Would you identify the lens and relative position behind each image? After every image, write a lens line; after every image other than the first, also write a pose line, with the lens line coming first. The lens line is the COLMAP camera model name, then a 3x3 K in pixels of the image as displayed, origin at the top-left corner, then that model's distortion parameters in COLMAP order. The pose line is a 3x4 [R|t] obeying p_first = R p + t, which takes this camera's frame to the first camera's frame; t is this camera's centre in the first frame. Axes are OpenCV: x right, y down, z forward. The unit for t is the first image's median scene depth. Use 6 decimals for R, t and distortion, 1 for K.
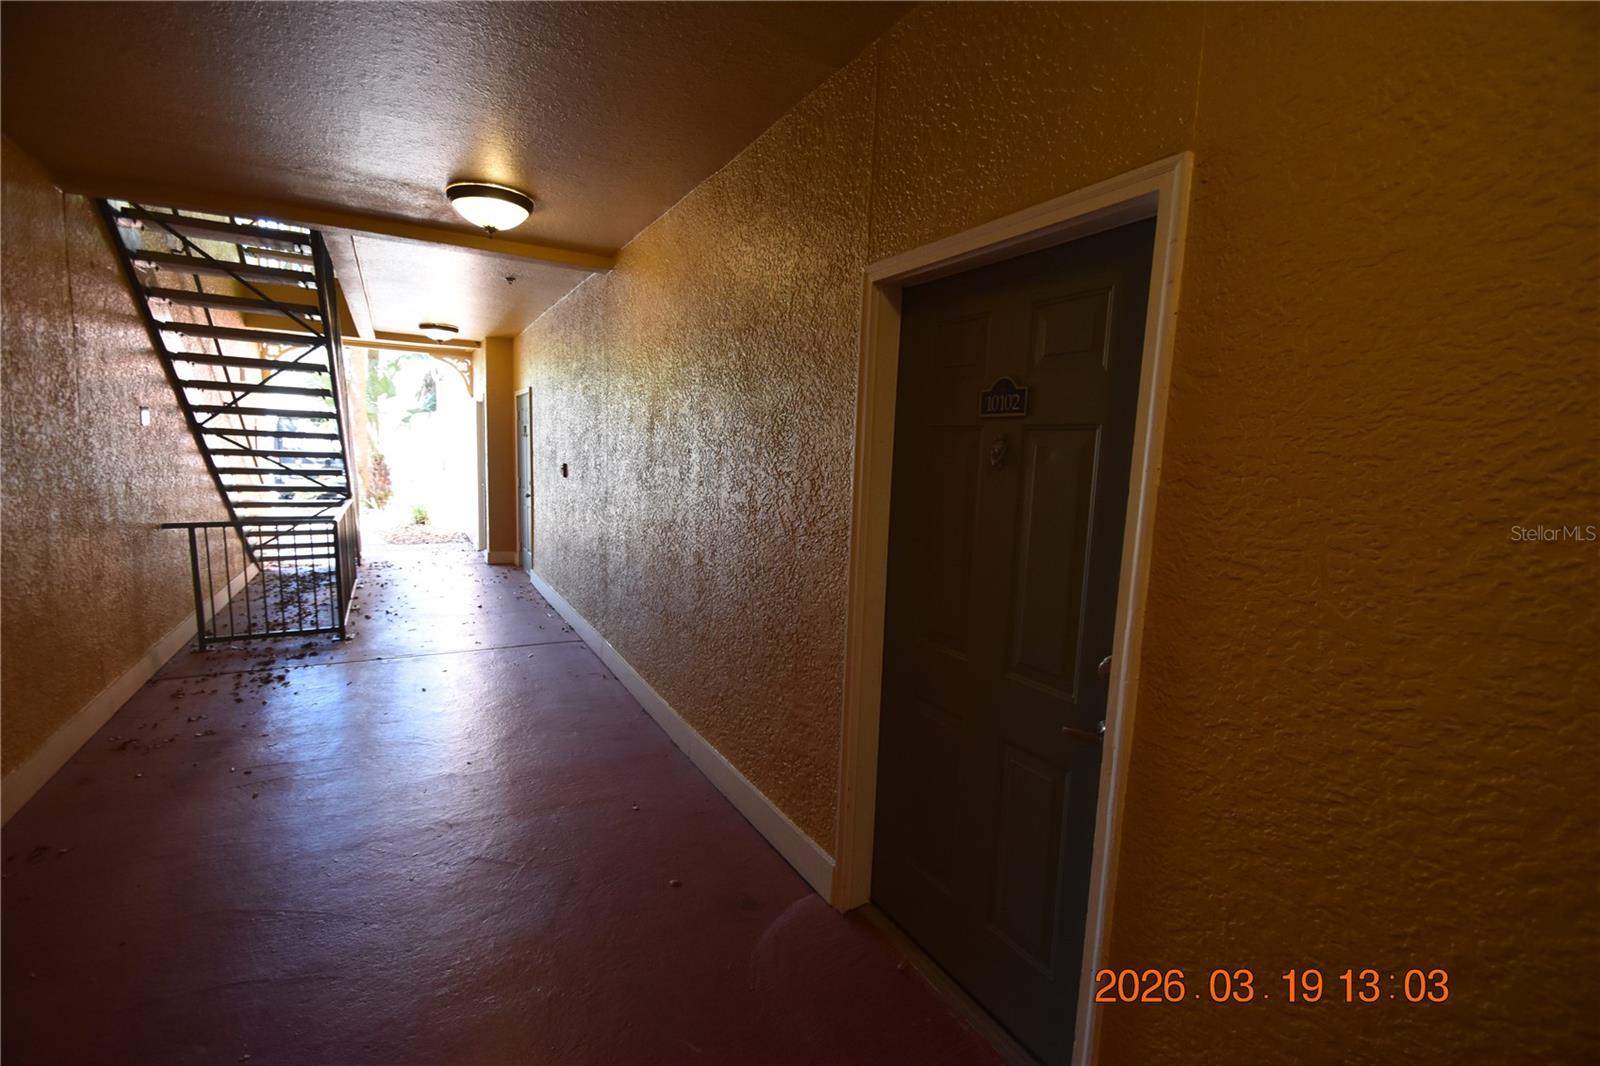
lens RADIAL K [[699.1, 0, 797.2], [0, 699.1, 540.2], [0, 0, 1]] dist [0.015443, -0.017848]
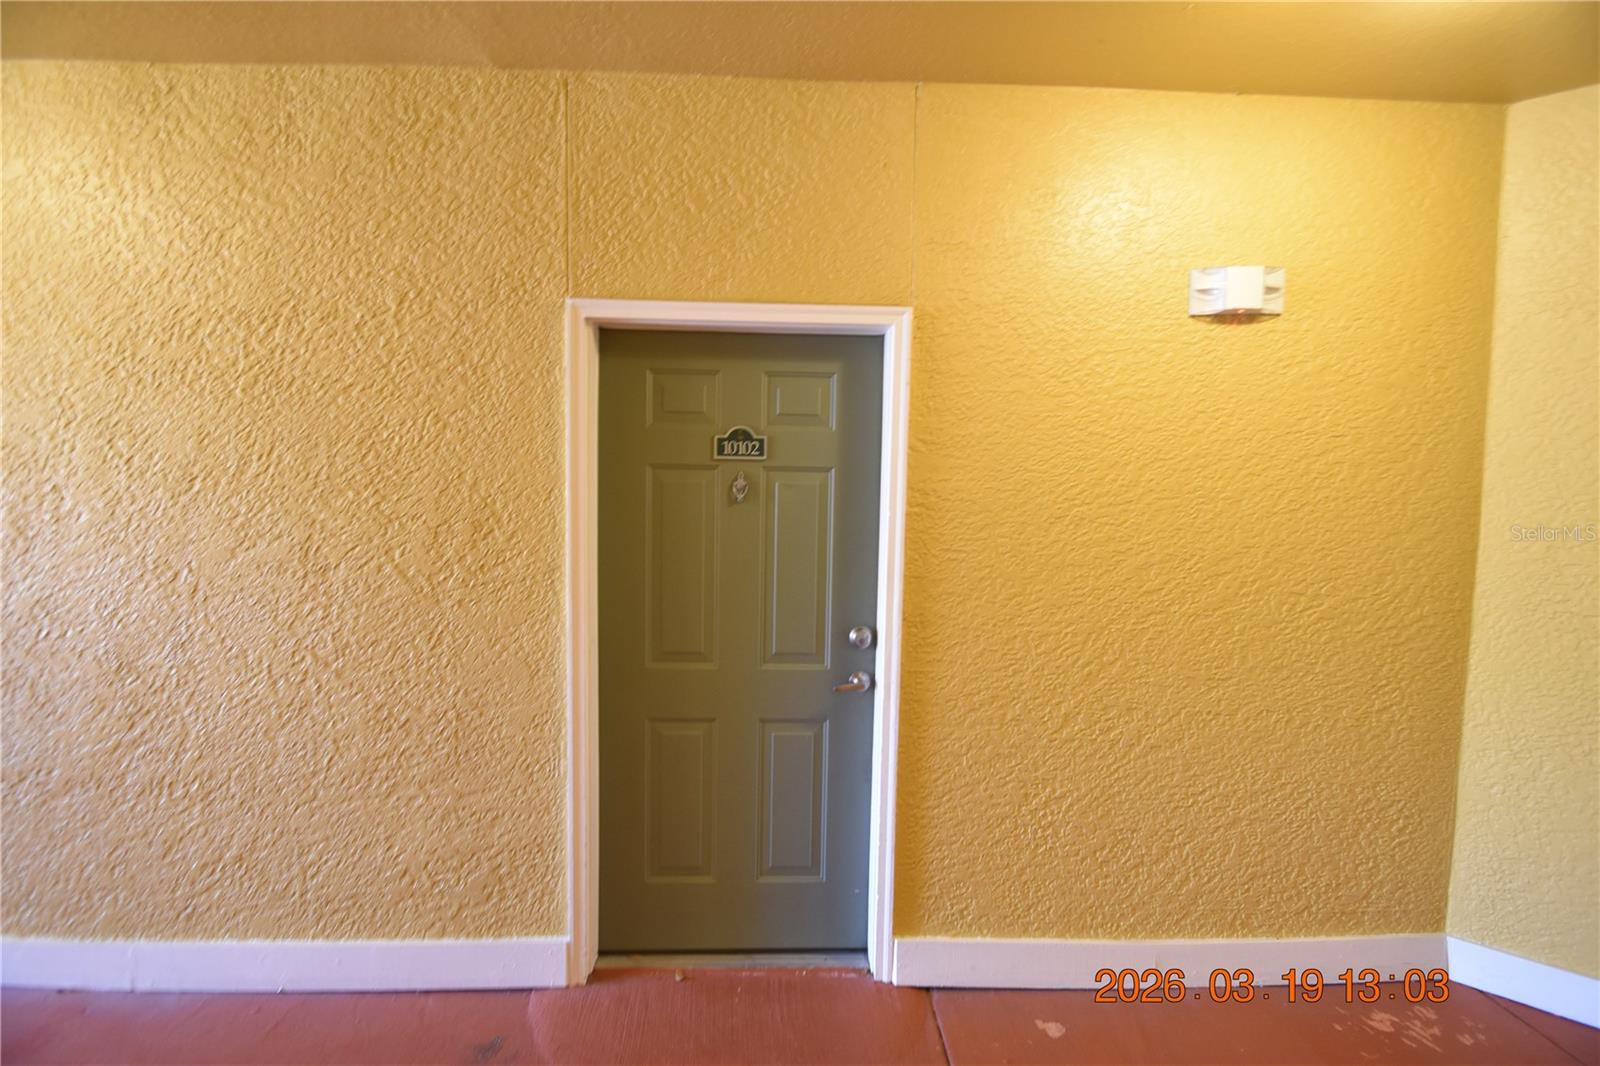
lens RADIAL K [[699.1, 0, 797.2], [0, 699.1, 540.2], [0, 0, 1]] dist [0.015443, -0.017848]
pose [[0.469772, -0.086086, 0.878580, -0.624982], [0.112504, 0.992957, 0.037138, -0.058684], [-0.875590, 0.081397, 0.476148, 0.288407]]
